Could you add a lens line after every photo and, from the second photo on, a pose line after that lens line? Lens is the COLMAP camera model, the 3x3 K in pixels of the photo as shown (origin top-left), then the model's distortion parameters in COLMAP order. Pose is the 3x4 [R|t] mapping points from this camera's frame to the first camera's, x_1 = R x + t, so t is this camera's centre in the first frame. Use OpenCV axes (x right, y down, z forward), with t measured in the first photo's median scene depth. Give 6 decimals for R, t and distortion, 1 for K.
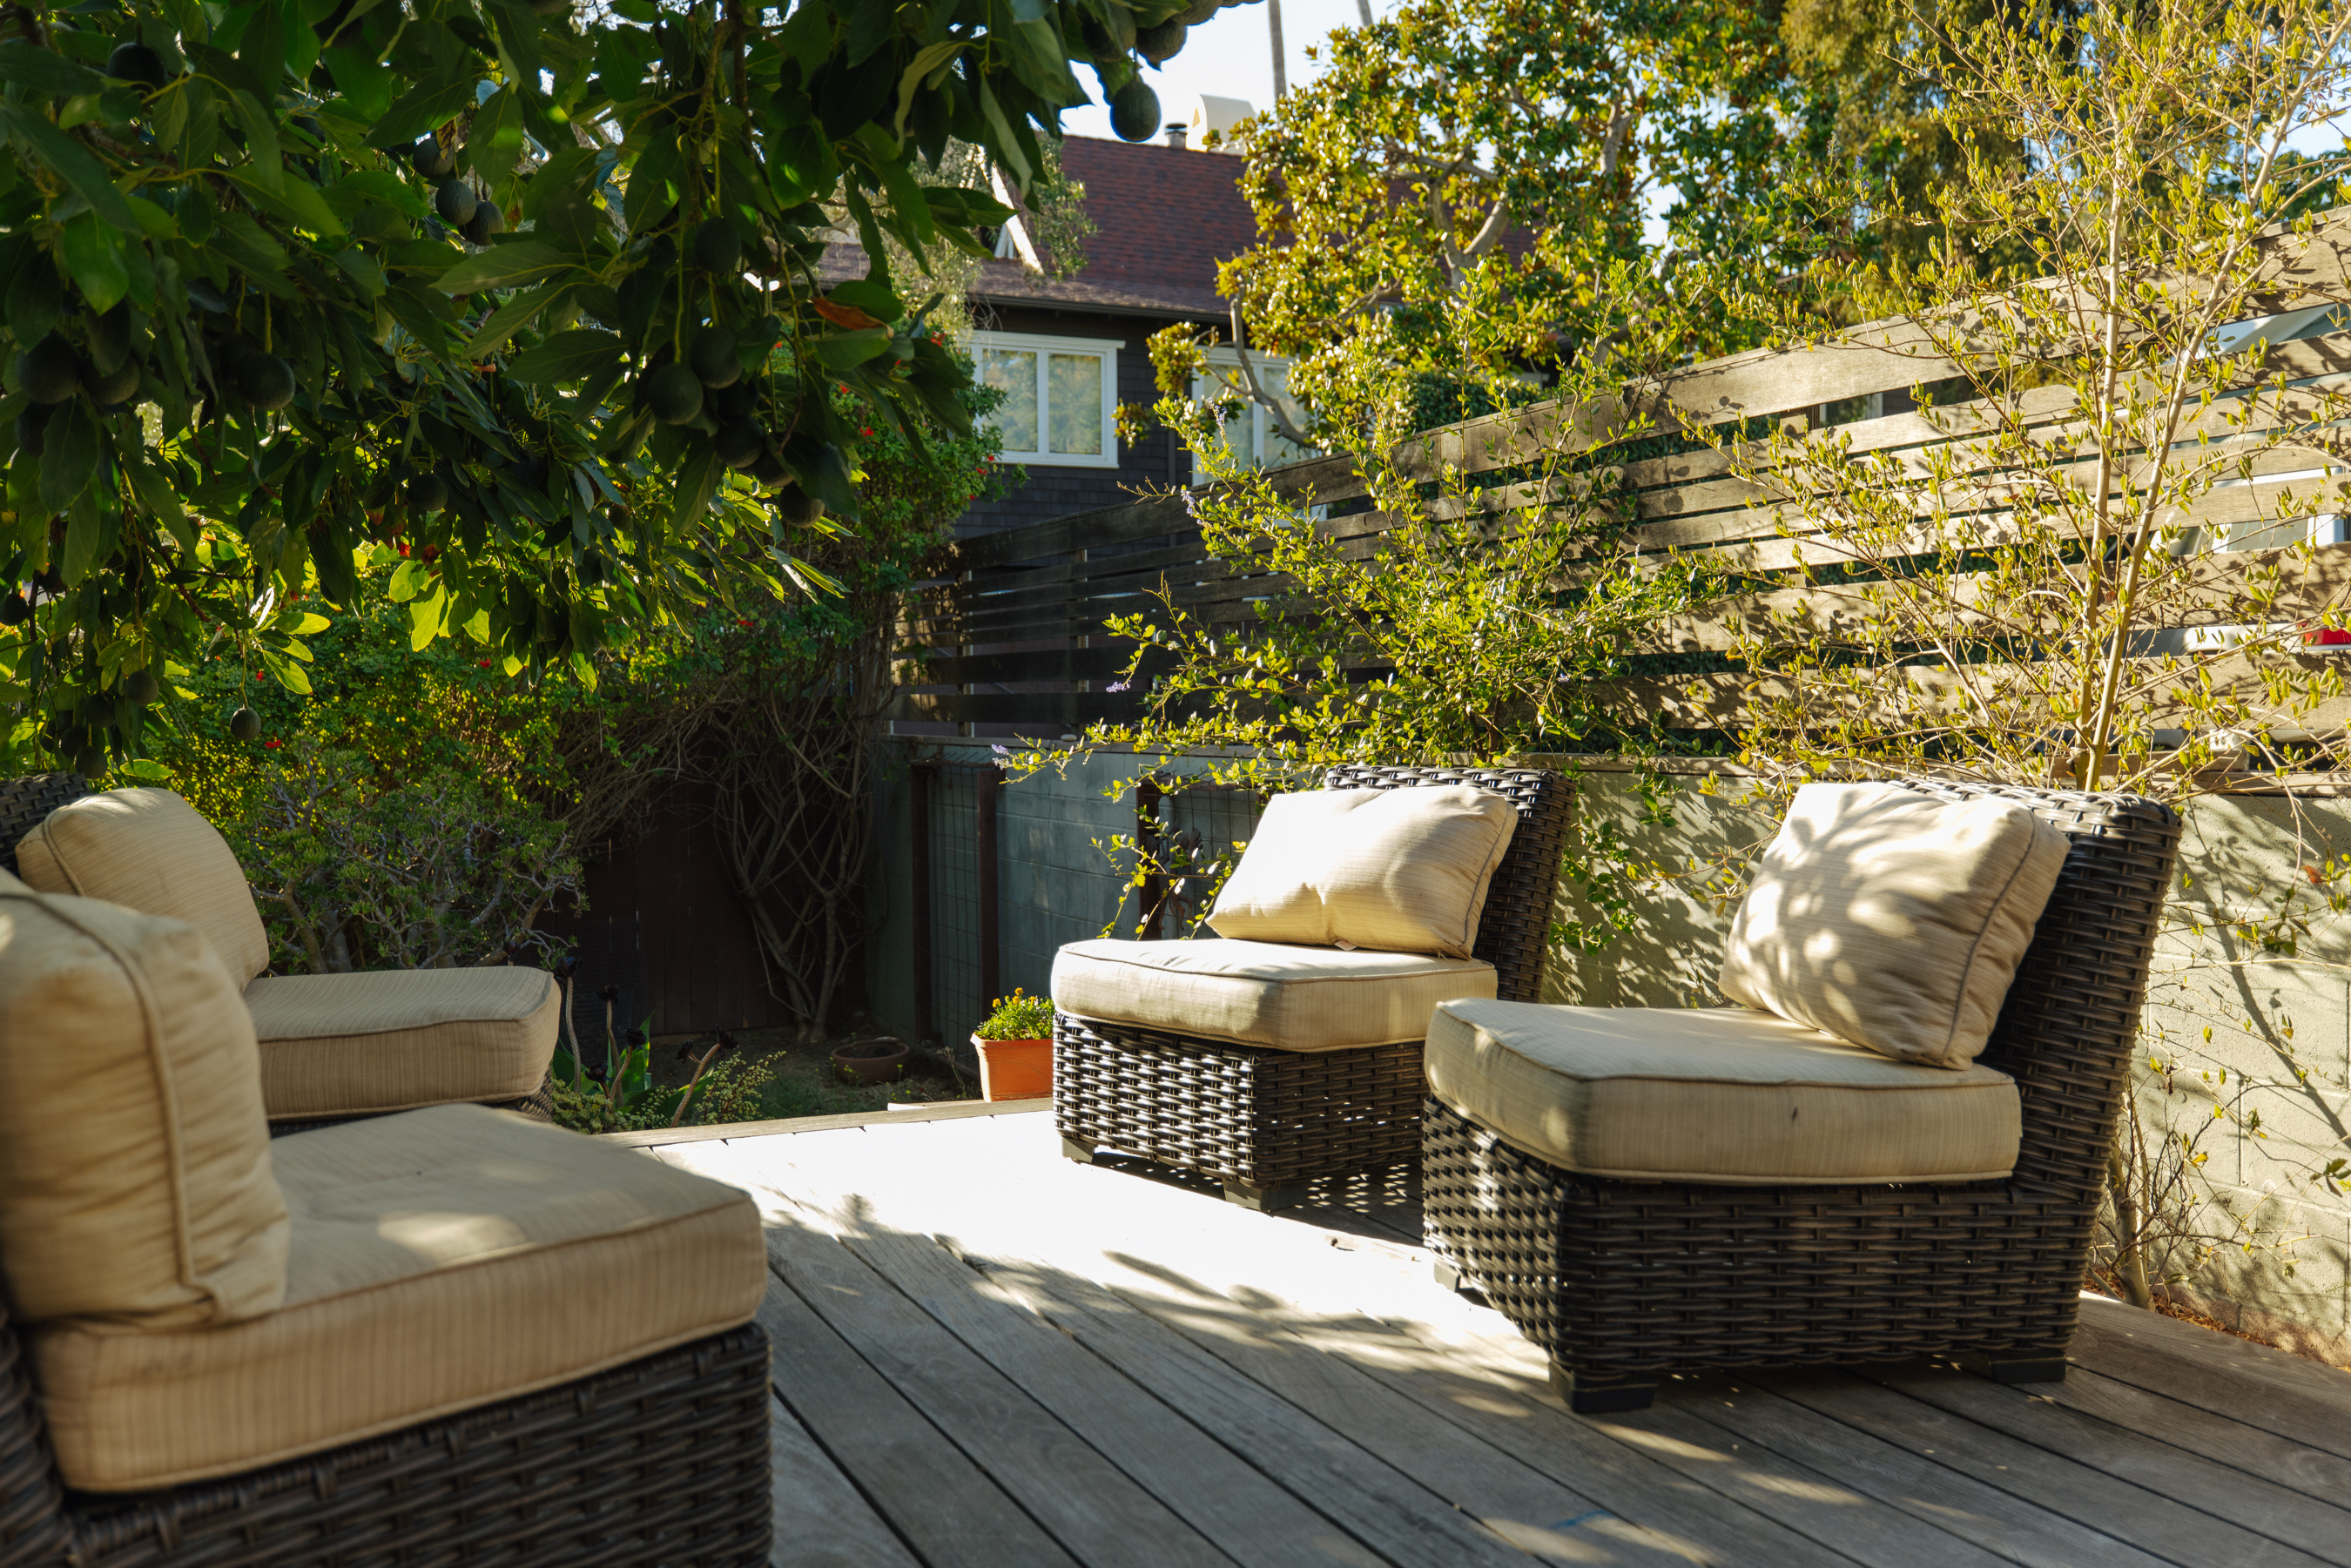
lens RADIAL K [[2093.9, 0, 1175.5], [0, 2093.9, 784.0], [0, 0, 1]] dist [-0.005768, -0.004622]
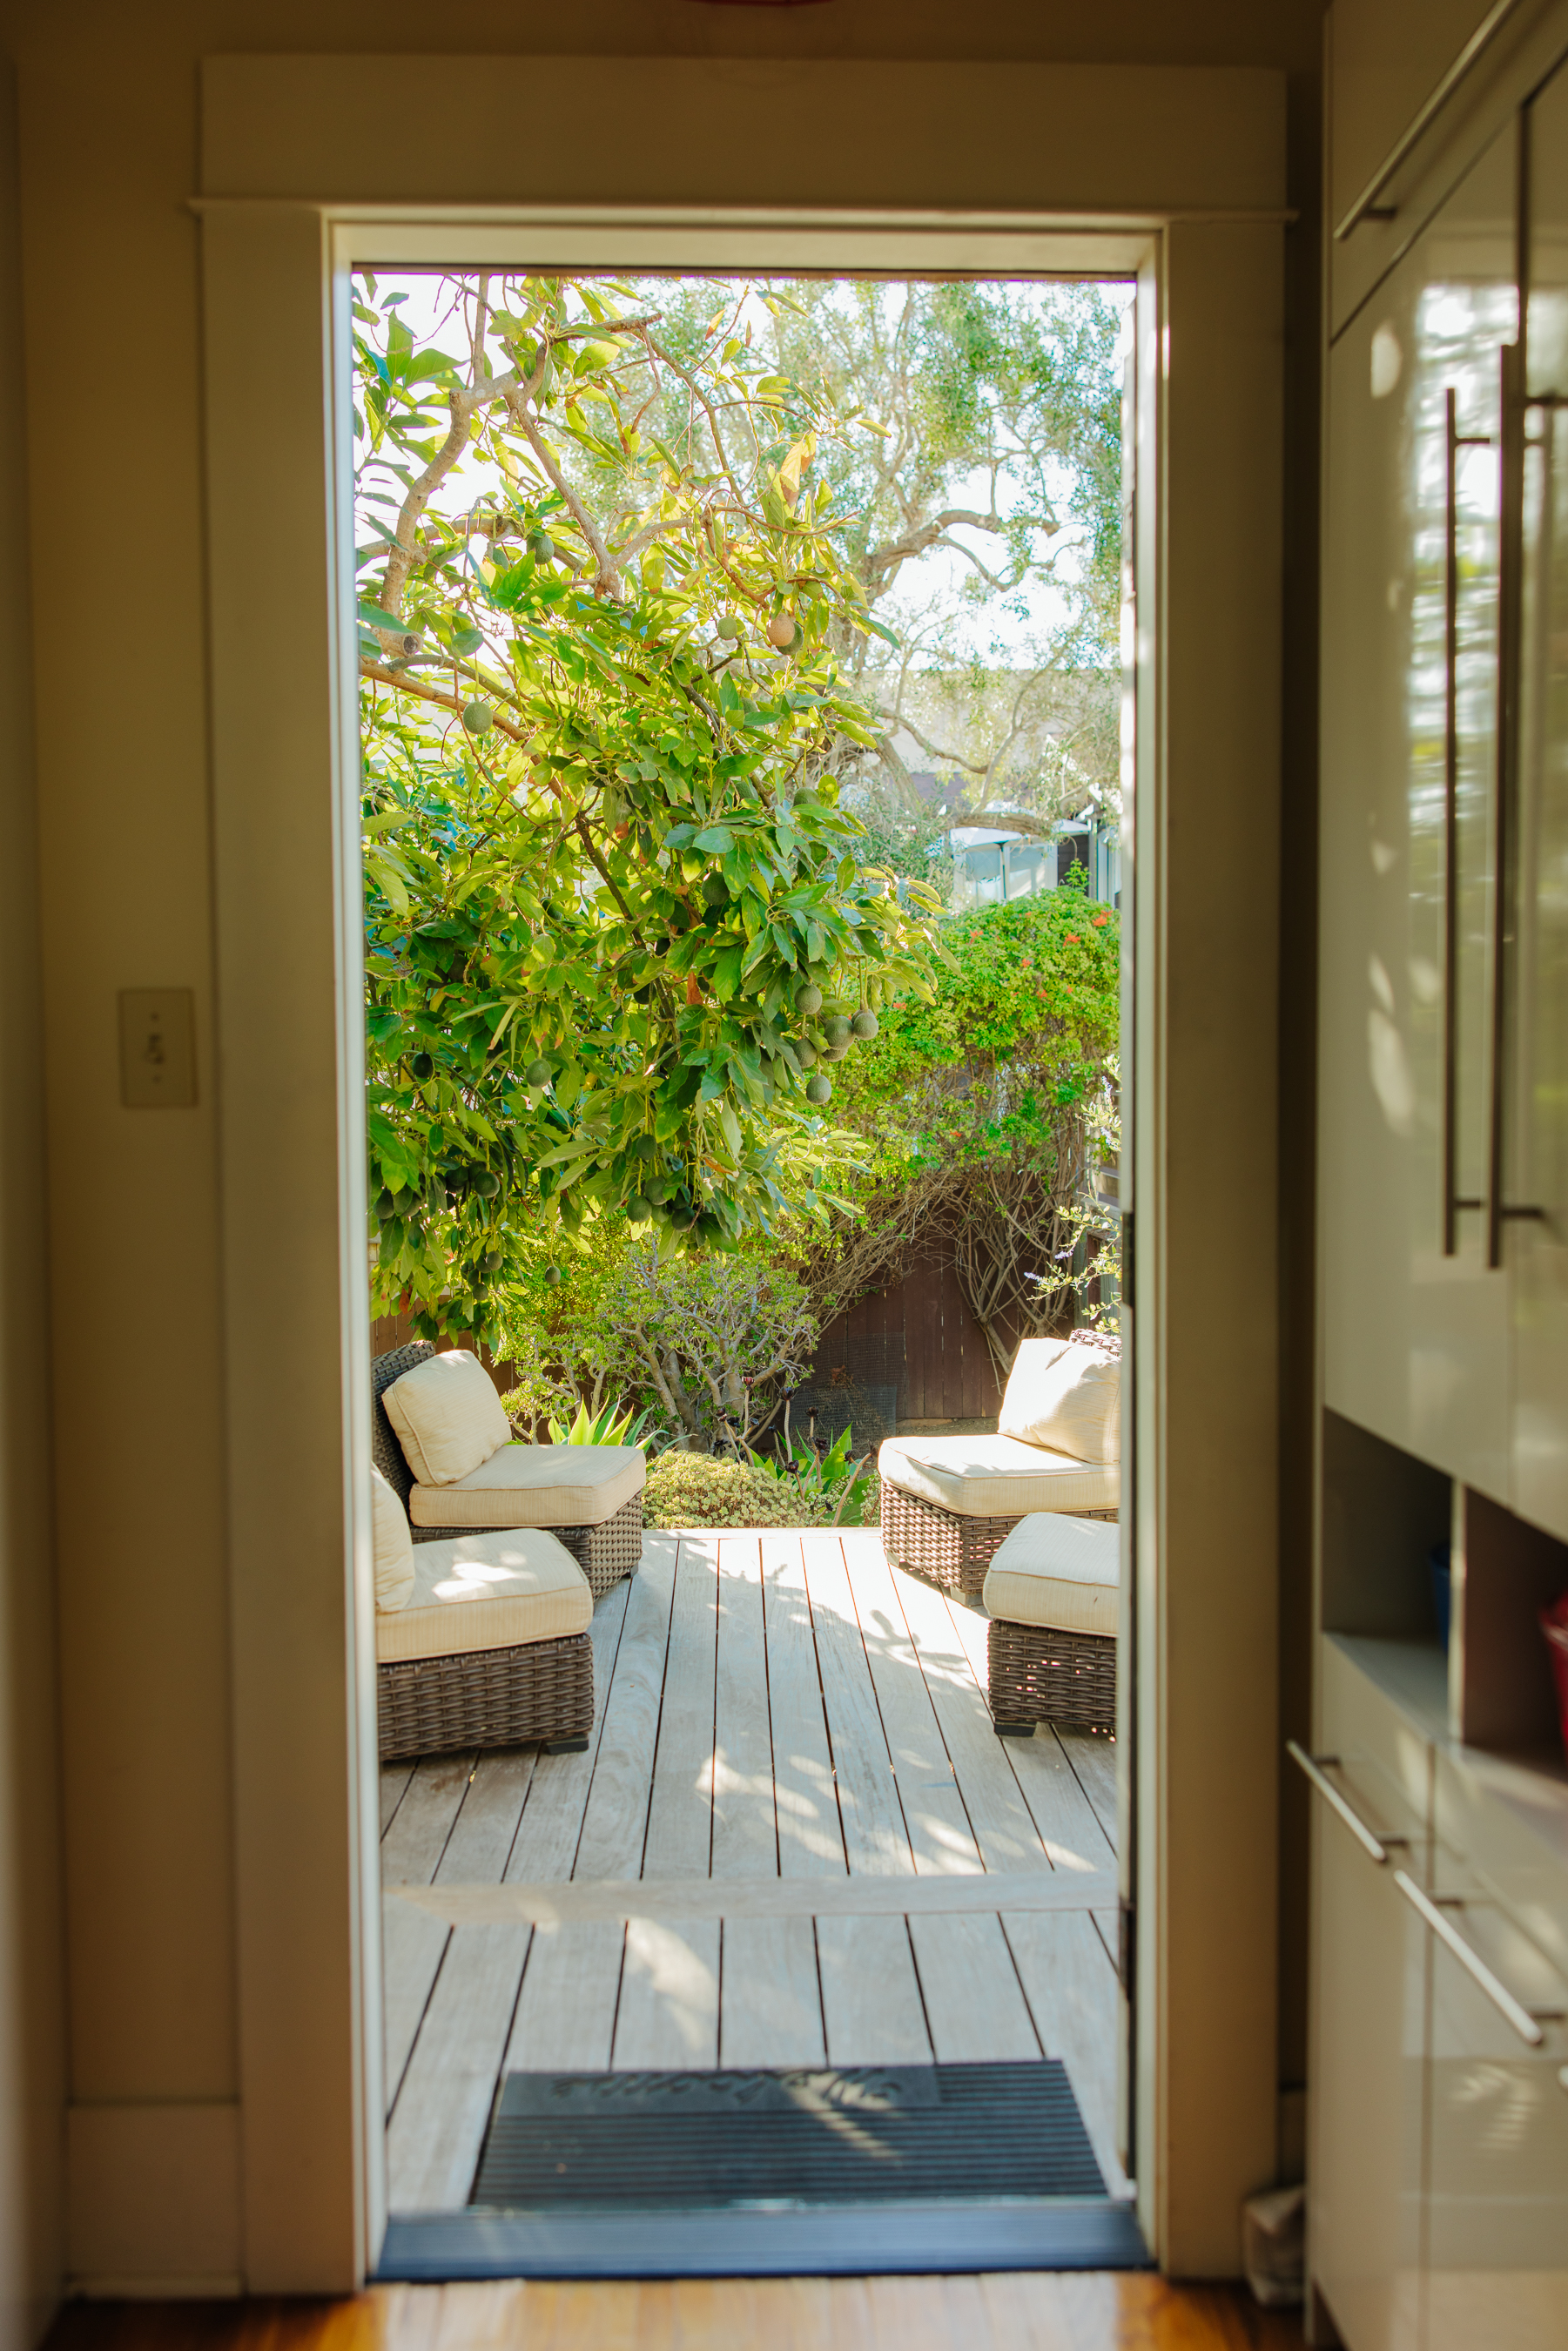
lens RADIAL K [[1880.1, 0, 784.0], [0, 1880.1, 1175.5], [0, 0, 1]] dist [0.004990, -0.011665]
pose [[0.919195, 0.023657, -0.393092, 0.528806], [-0.018107, 0.999677, 0.017821, -0.202446], [0.393387, -0.009263, 0.919326, -0.592876]]
